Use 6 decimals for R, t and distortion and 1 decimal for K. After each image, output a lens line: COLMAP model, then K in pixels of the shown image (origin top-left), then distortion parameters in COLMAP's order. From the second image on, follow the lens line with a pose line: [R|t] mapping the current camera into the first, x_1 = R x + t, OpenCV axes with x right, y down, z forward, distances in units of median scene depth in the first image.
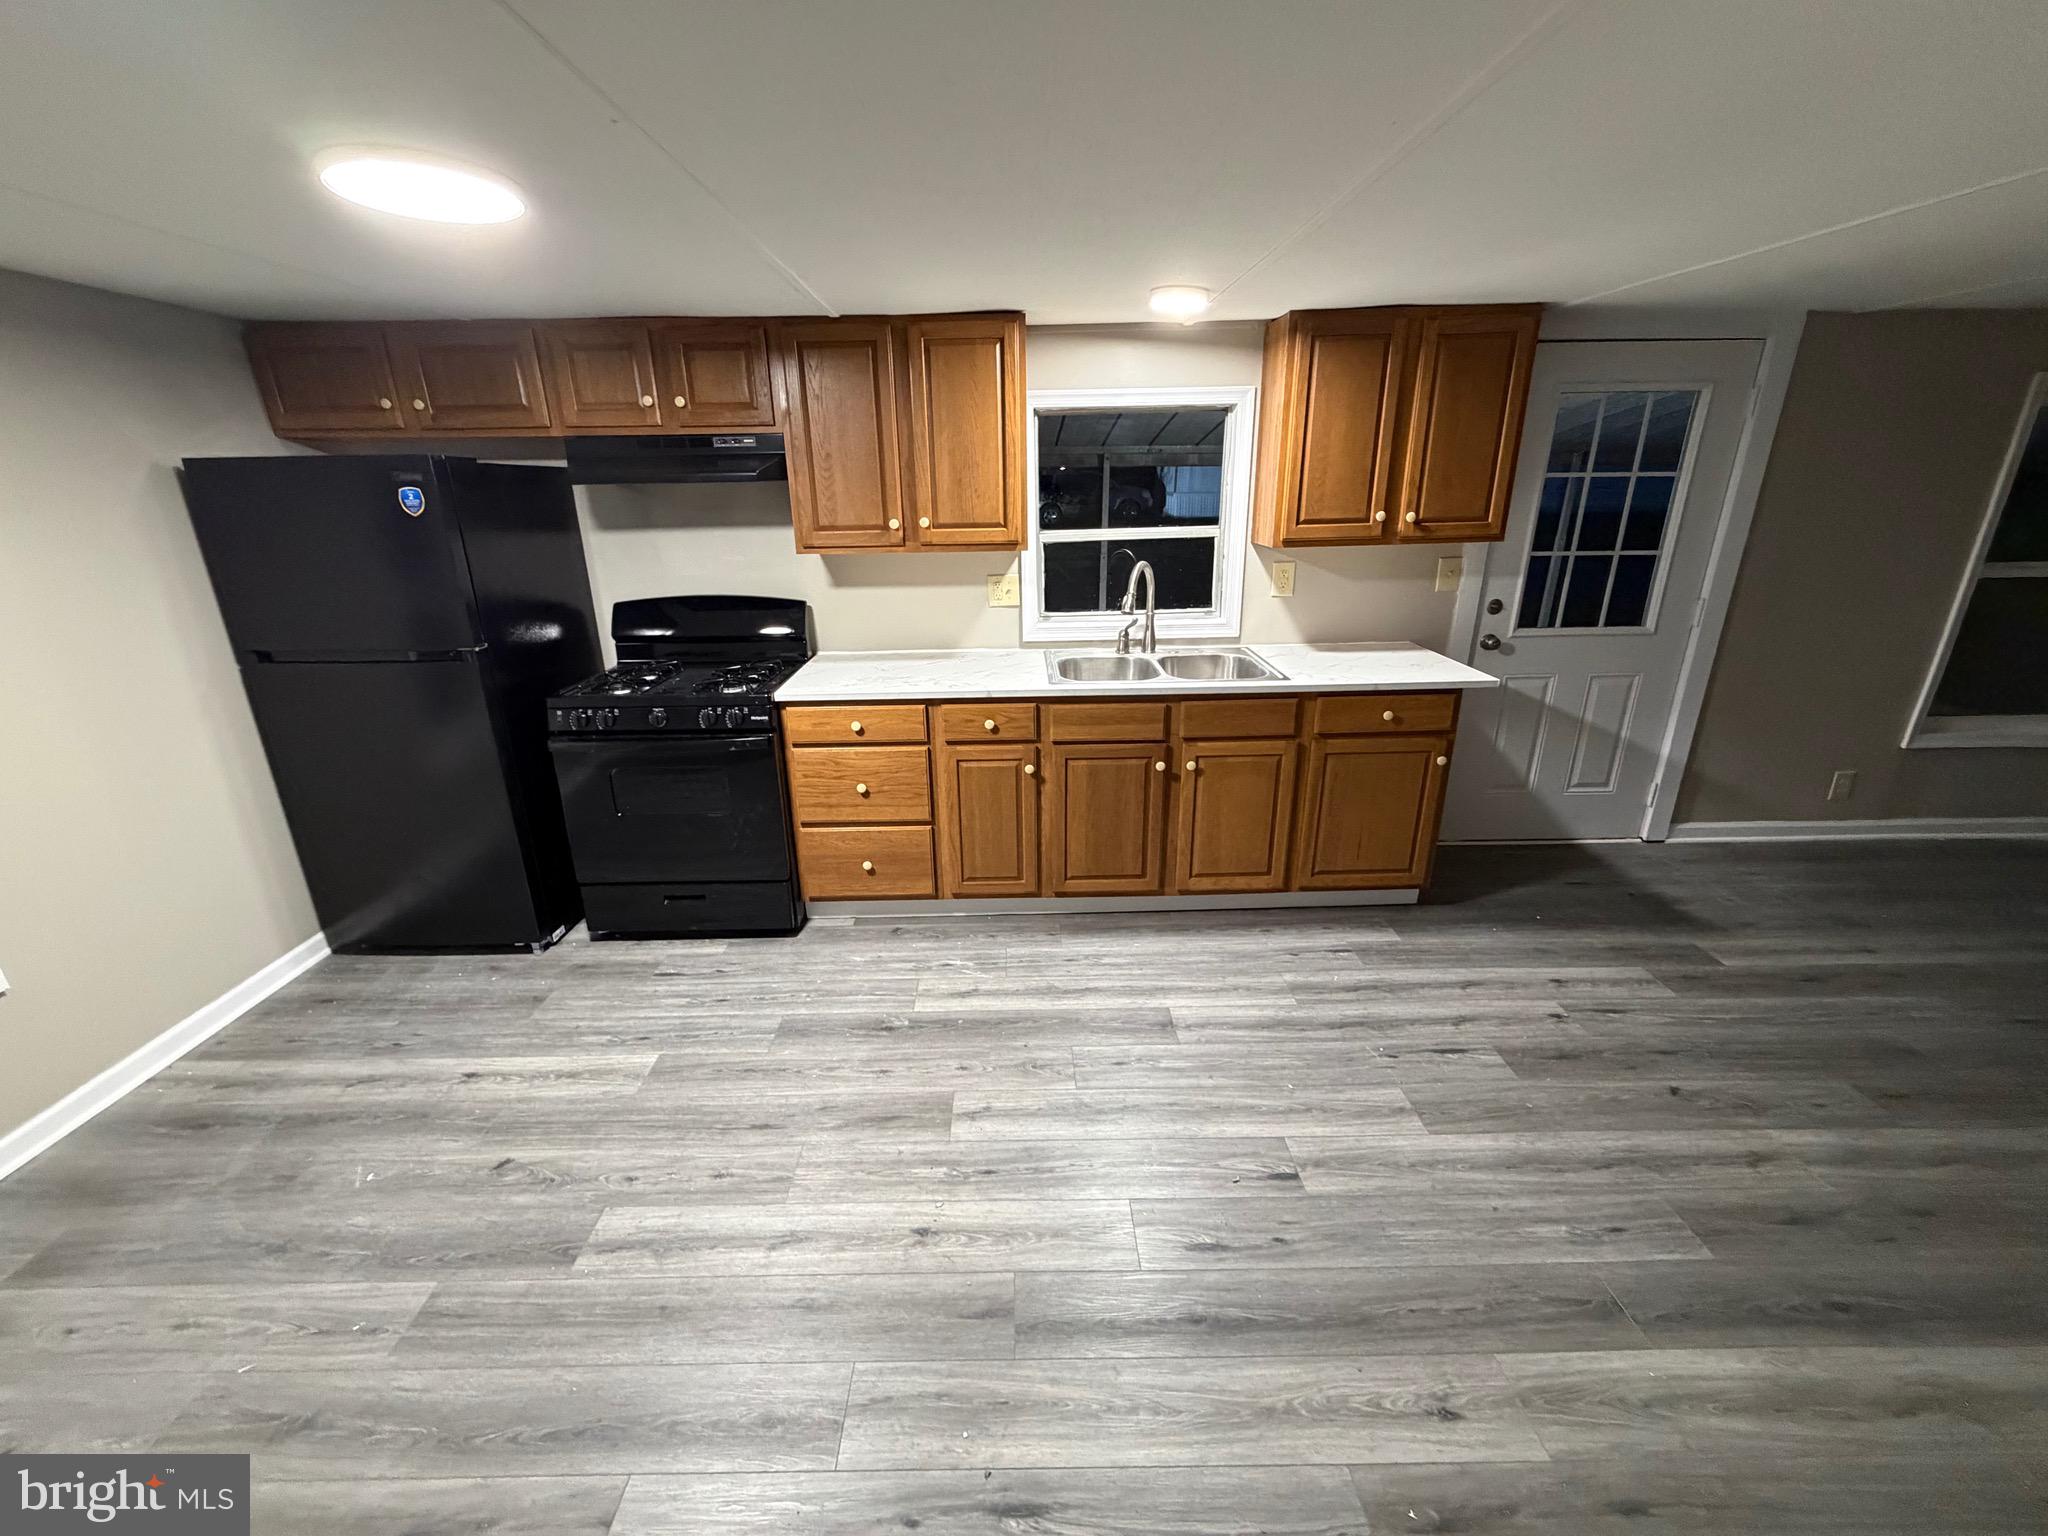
lens RADIAL K [[814.2, 0, 1016.4], [0, 814.2, 763.7], [0, 0, 1]] dist [-0.002312, 0.000257]
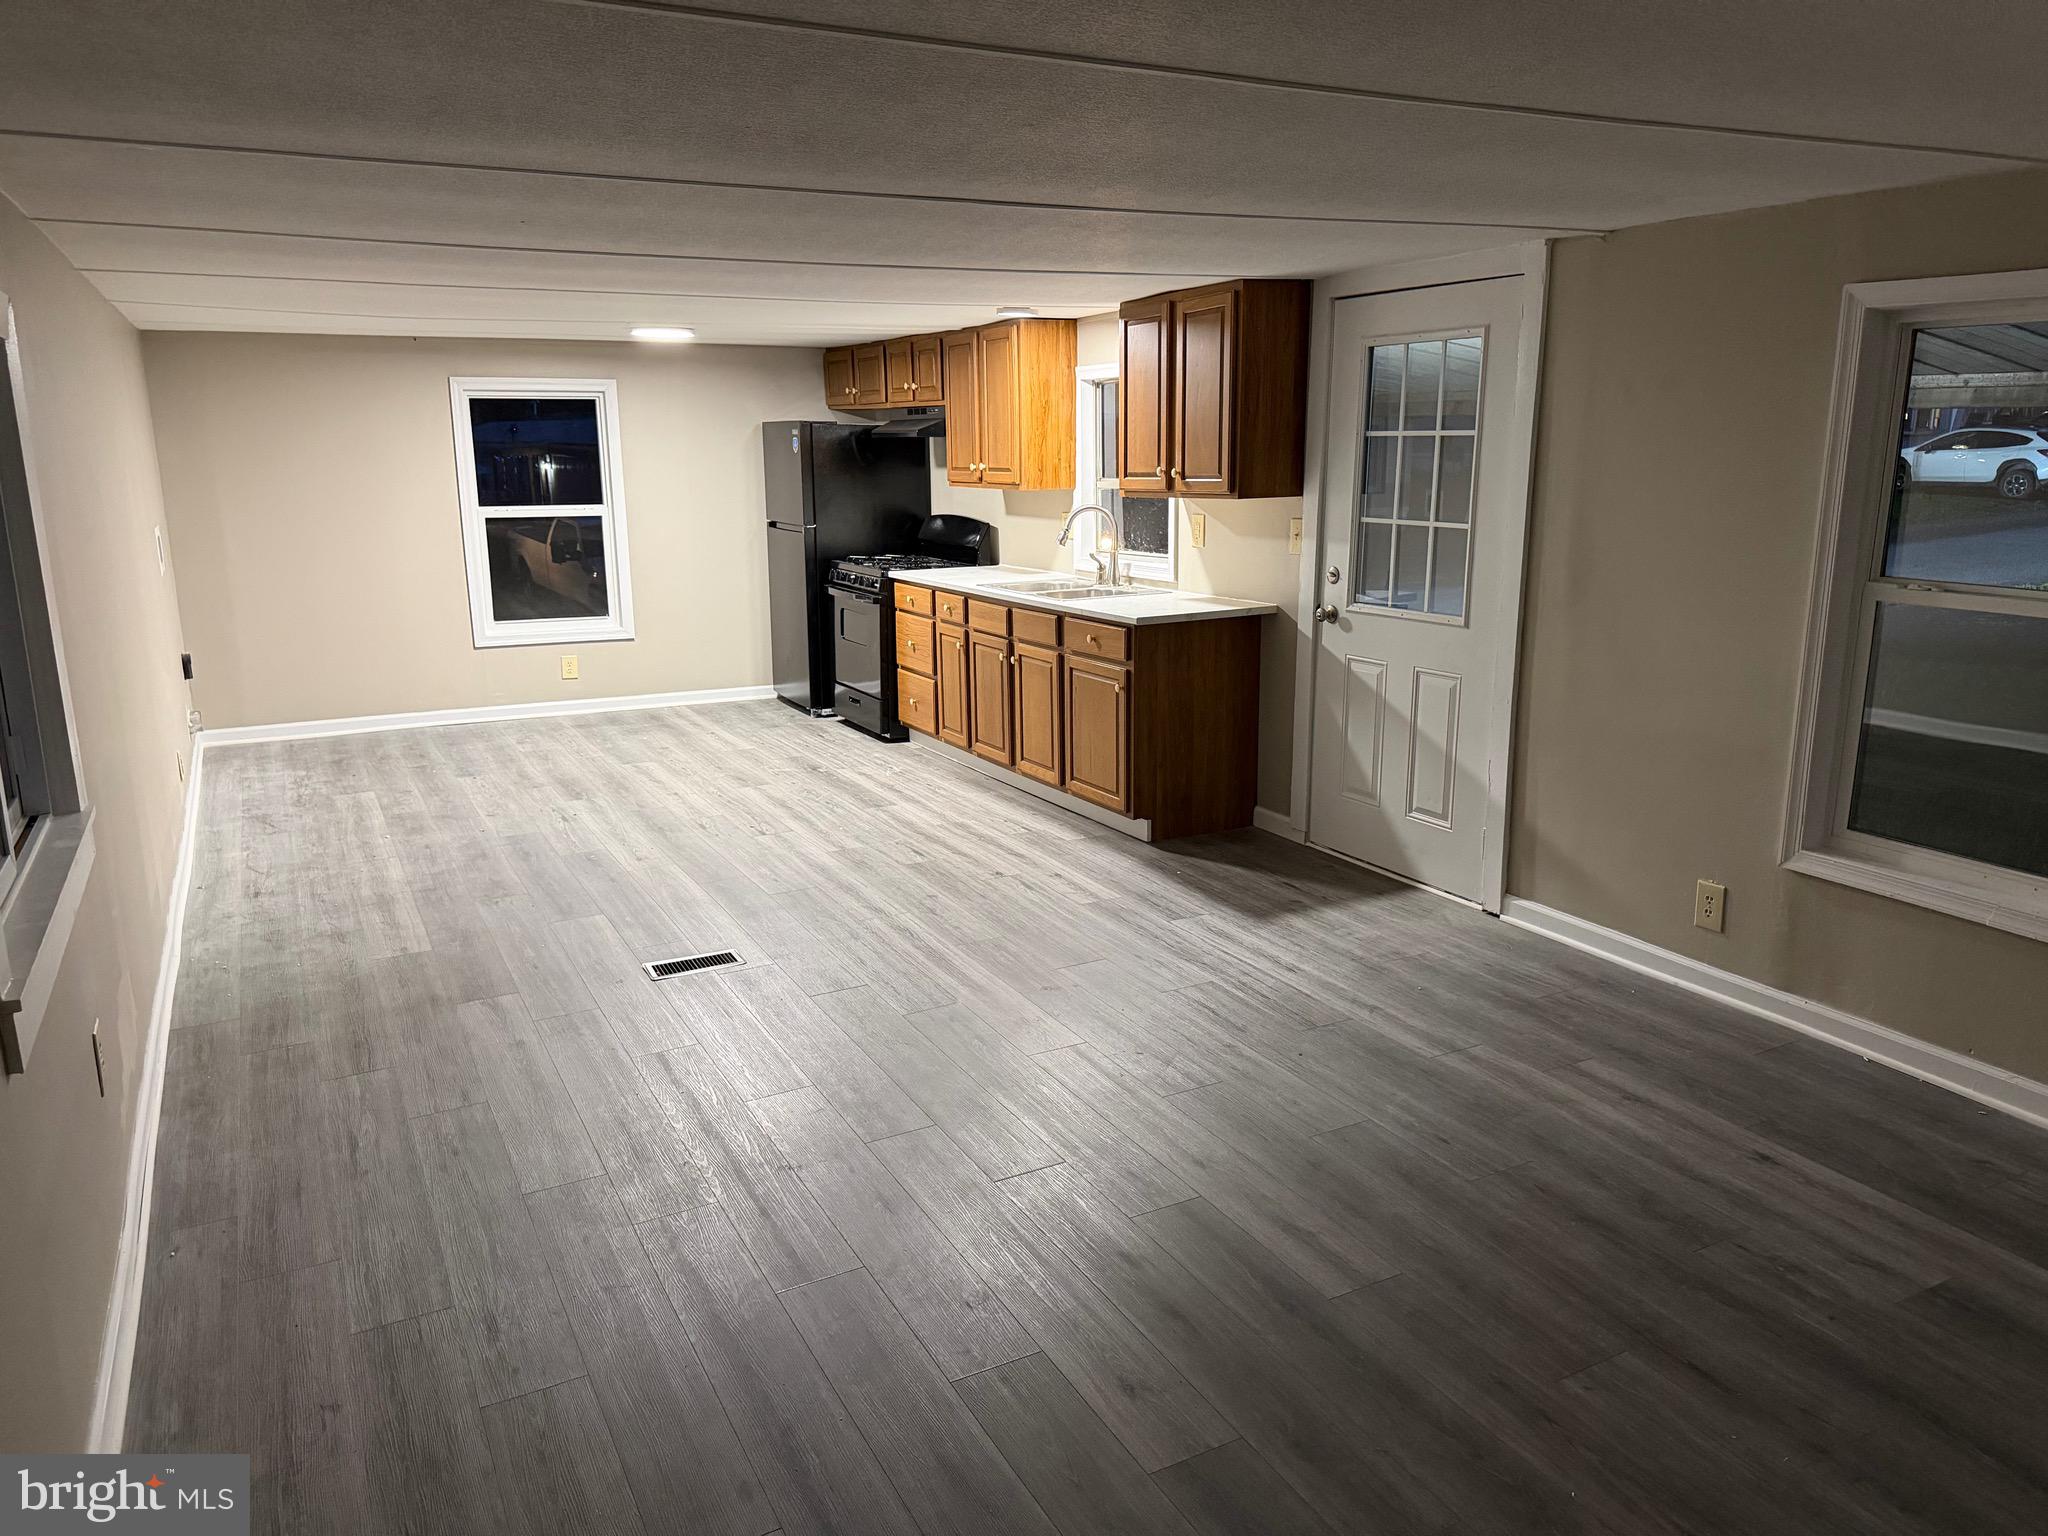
lens RADIAL K [[1445.4, 0, 1039.0], [0, 1445.4, 773.6], [0, 0, 1]] dist [0.154604, -0.296714]
pose [[0.462339, 0.208349, -0.861878, 2.216443], [-0.288767, 0.954393, 0.075809, -0.010883], [0.838365, 0.213833, 0.501417, -0.056093]]
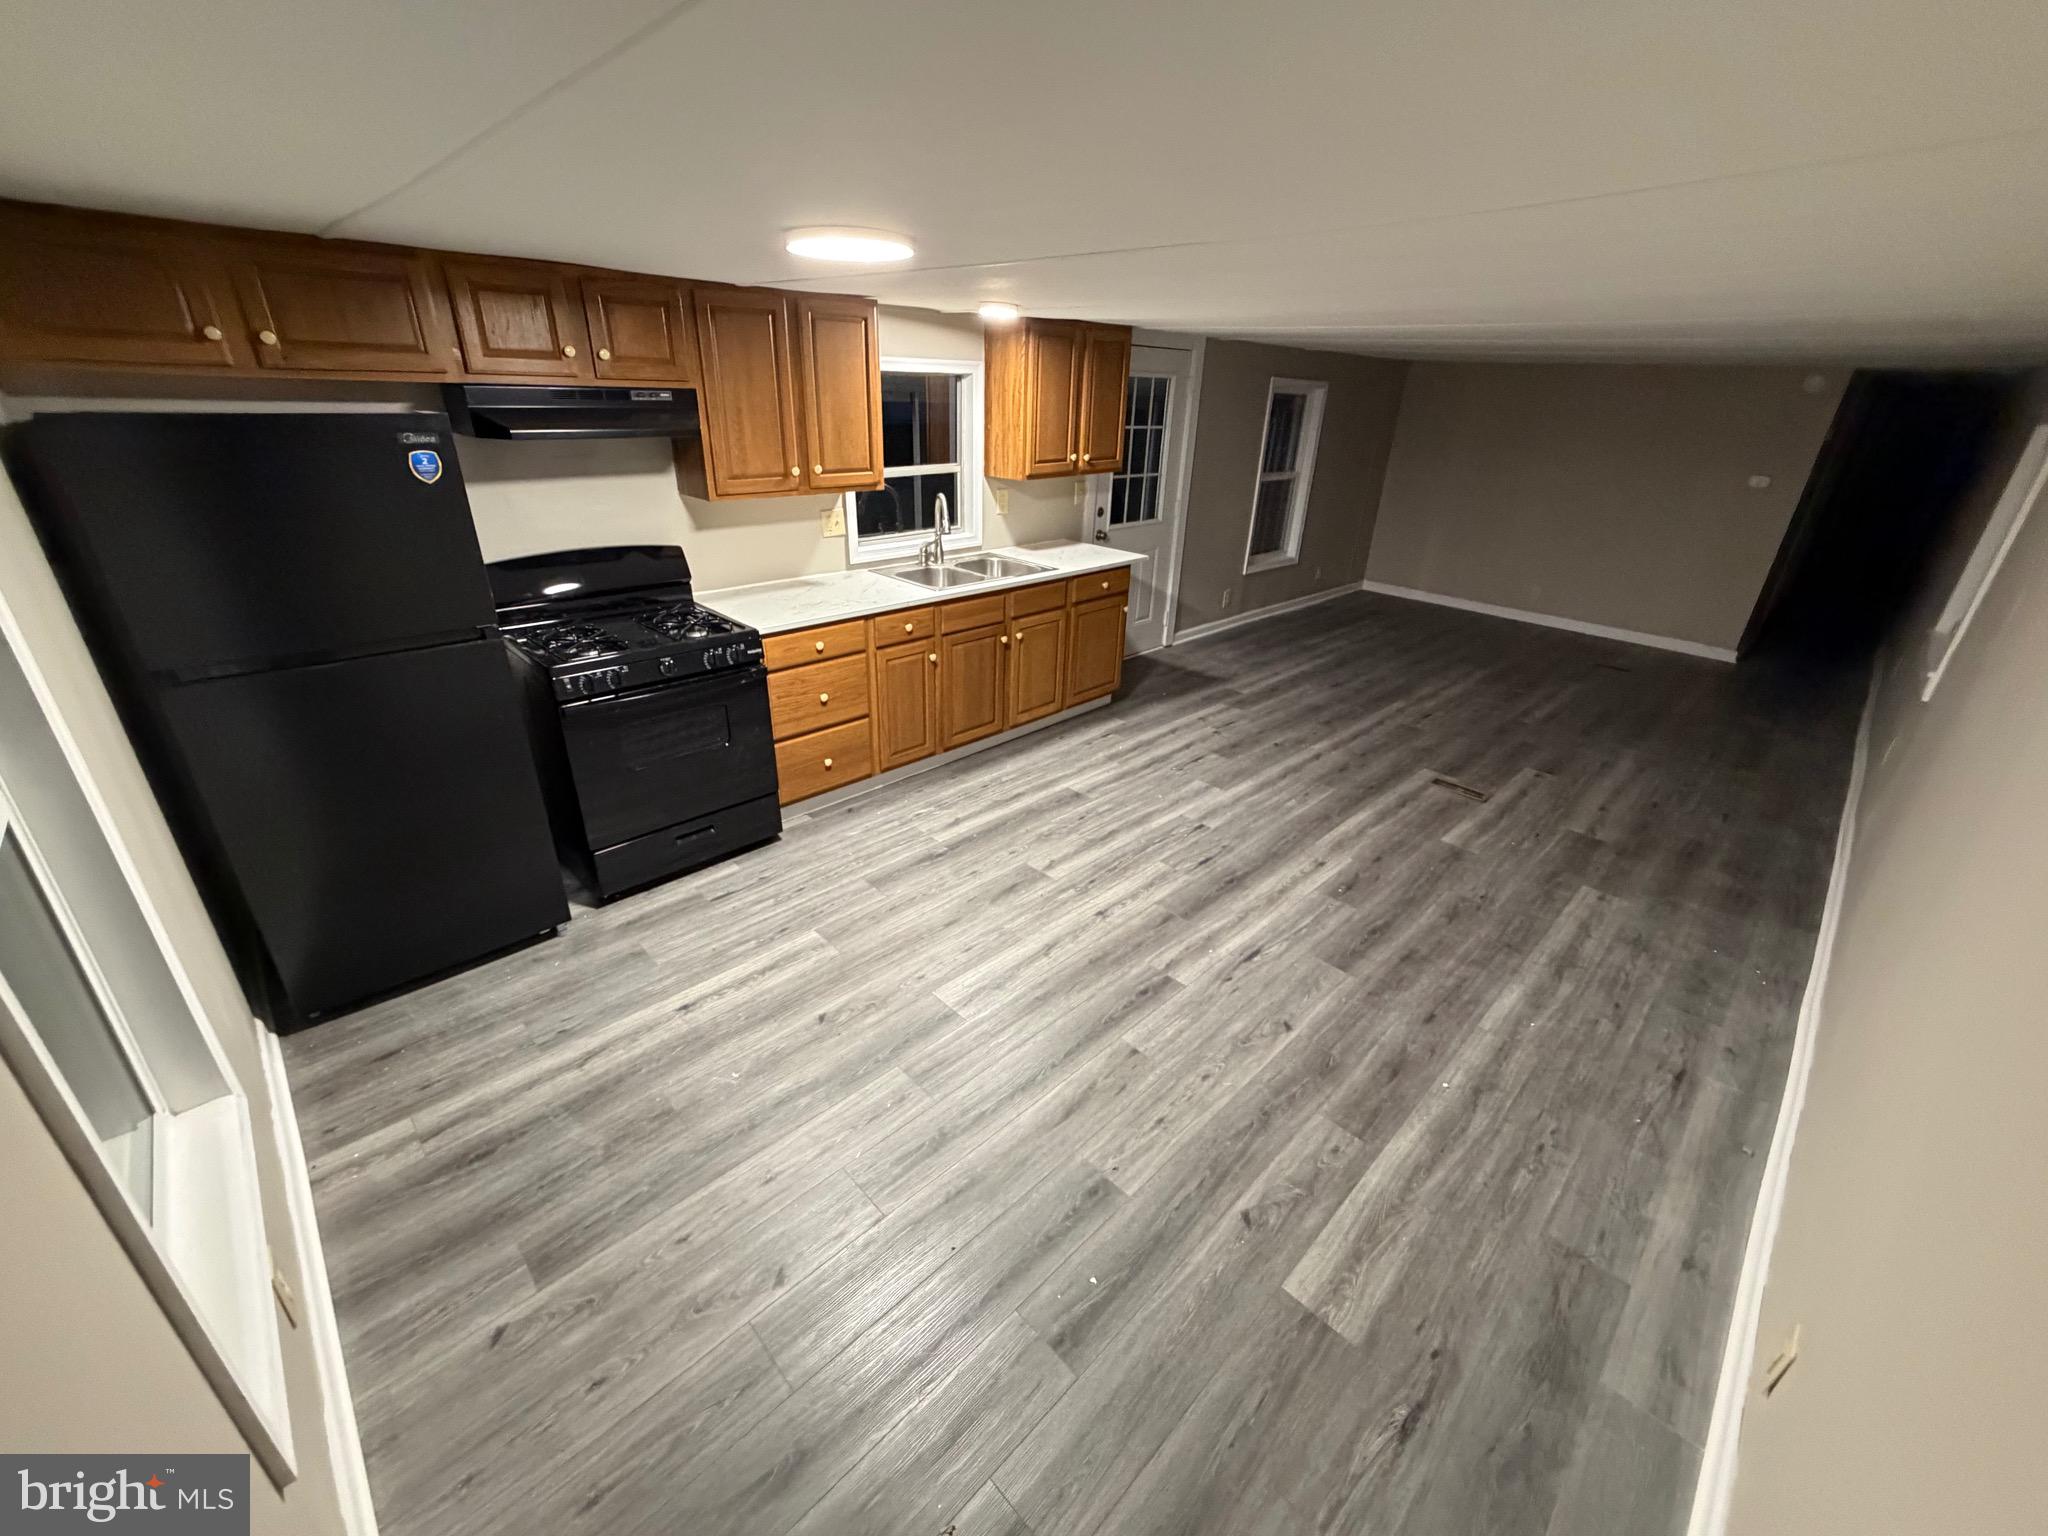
lens RADIAL K [[814.2, 0, 1016.4], [0, 814.2, 763.7], [0, 0, 1]] dist [-0.002312, 0.000257]
pose [[0.722933, -0.258168, 0.640872, -0.789494], [0.190700, 0.966093, 0.174060, -0.031377], [-0.664079, -0.003619, 0.747654, -0.091093]]
